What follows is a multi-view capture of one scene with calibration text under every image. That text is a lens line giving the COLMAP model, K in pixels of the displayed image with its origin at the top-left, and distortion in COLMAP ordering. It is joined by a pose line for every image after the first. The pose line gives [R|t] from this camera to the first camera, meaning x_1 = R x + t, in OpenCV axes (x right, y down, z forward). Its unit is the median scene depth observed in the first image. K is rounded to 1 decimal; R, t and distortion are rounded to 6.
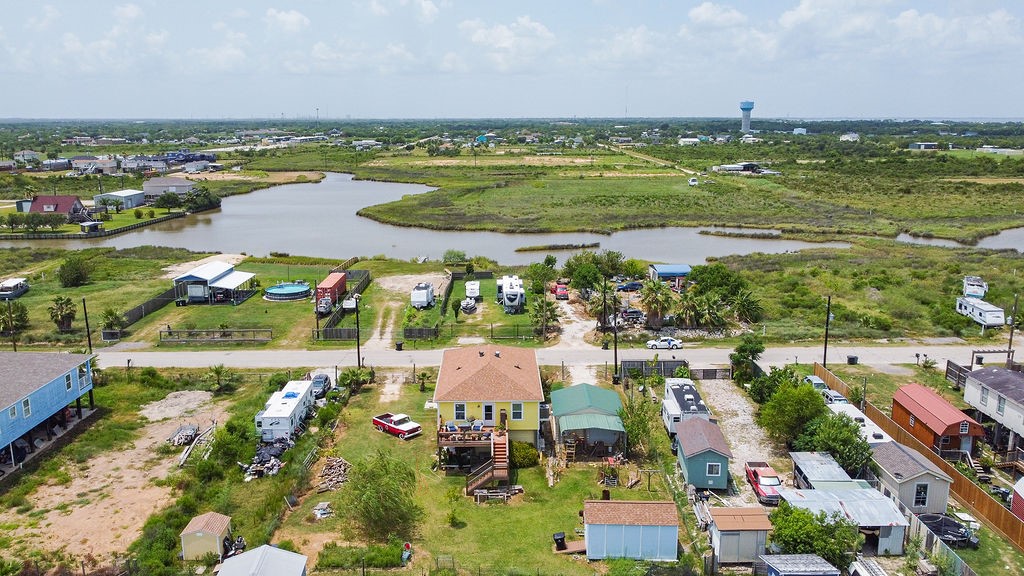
lens RADIAL K [[801.3, 0, 507.3], [0, 801.3, 288.2], [0, 0, 1]] dist [0.003144, -0.004313]
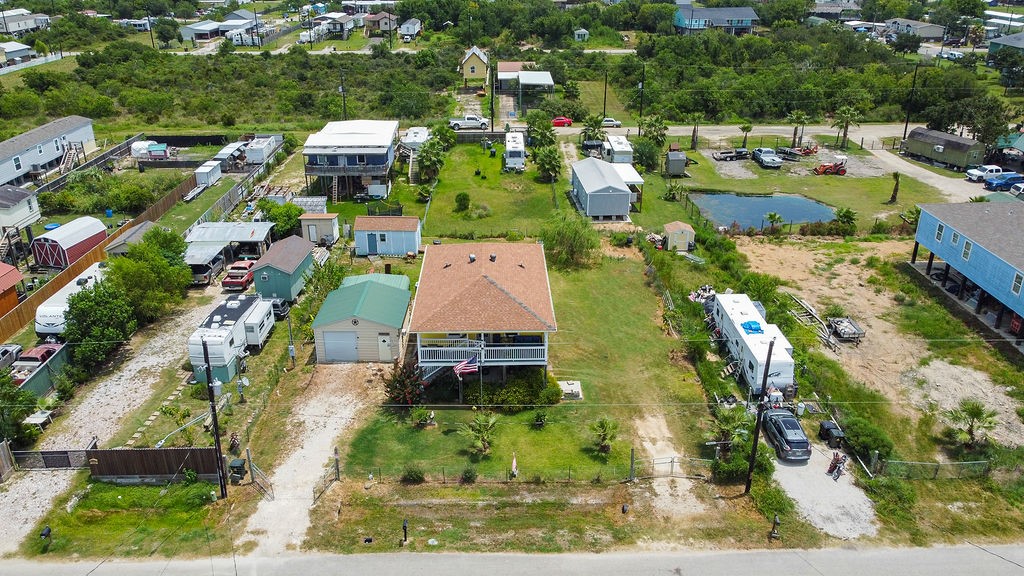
lens RADIAL K [[776.9, 0, 509.4], [0, 776.9, 285.9], [0, 0, 1]] dist [0.000440, 0.000463]
pose [[-0.999989, 0.004482, -0.001532, -0.038932], [0.002715, 0.807471, 0.589901, -0.280337], [0.003881, 0.589890, -0.807474, 1.358354]]
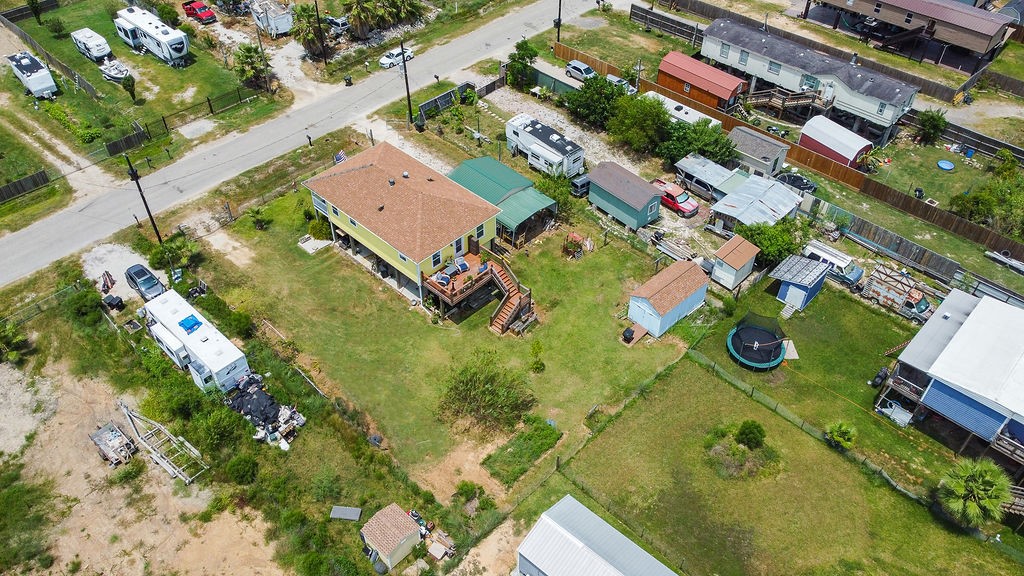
lens RADIAL K [[776.9, 0, 509.4], [0, 776.9, 285.9], [0, 0, 1]] dist [0.000440, 0.000463]
pose [[0.705600, -0.480499, 0.520817, -0.372638], [0.142748, 0.816299, 0.559713, -0.240843], [-0.694084, -0.320587, 0.644571, 0.269032]]
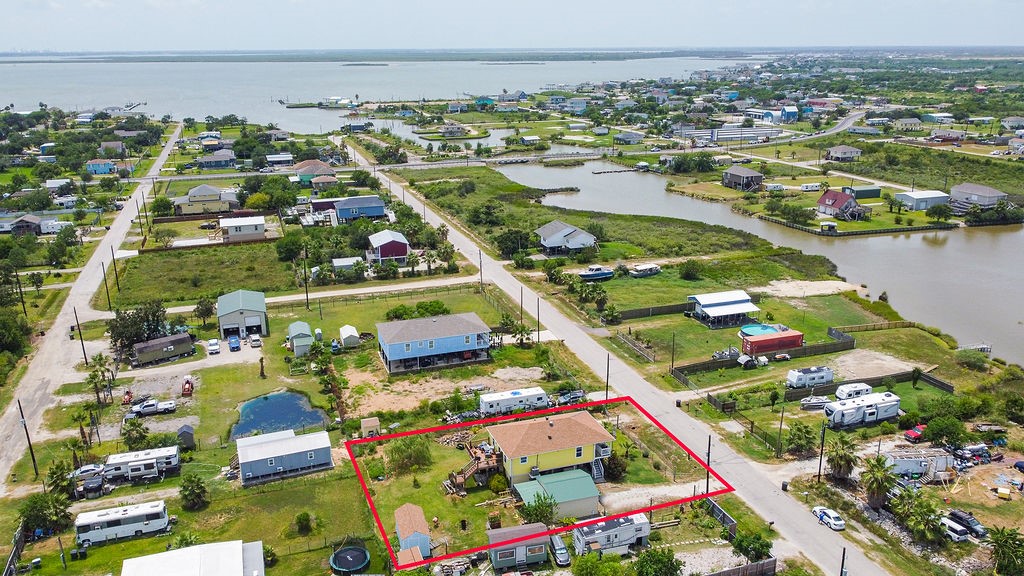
lens RADIAL K [[784.5, 0, 508.5], [0, 784.5, 286.7], [0, 0, 1]] dist [0.005160, -0.007287]
pose [[0.317025, 0.281986, -0.905527, 0.991816], [-0.195247, 0.953730, 0.228641, -0.389798], [0.928102, 0.104316, 0.357413, 0.332572]]
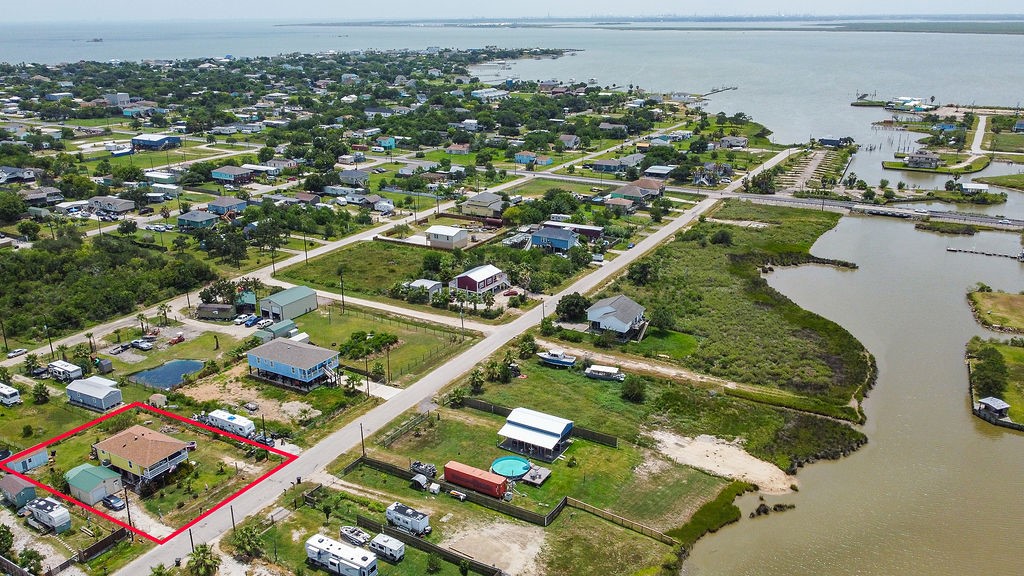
lens RADIAL K [[814.1, 0, 507.8], [0, 814.1, 288.9], [0, 0, 1]] dist [0.002276, 0.001070]
pose [[-0.520984, 0.285465, -0.804416, 0.861141], [-0.169051, 0.889242, 0.425054, -1.057400], [0.836659, 0.357433, -0.415022, 2.081700]]
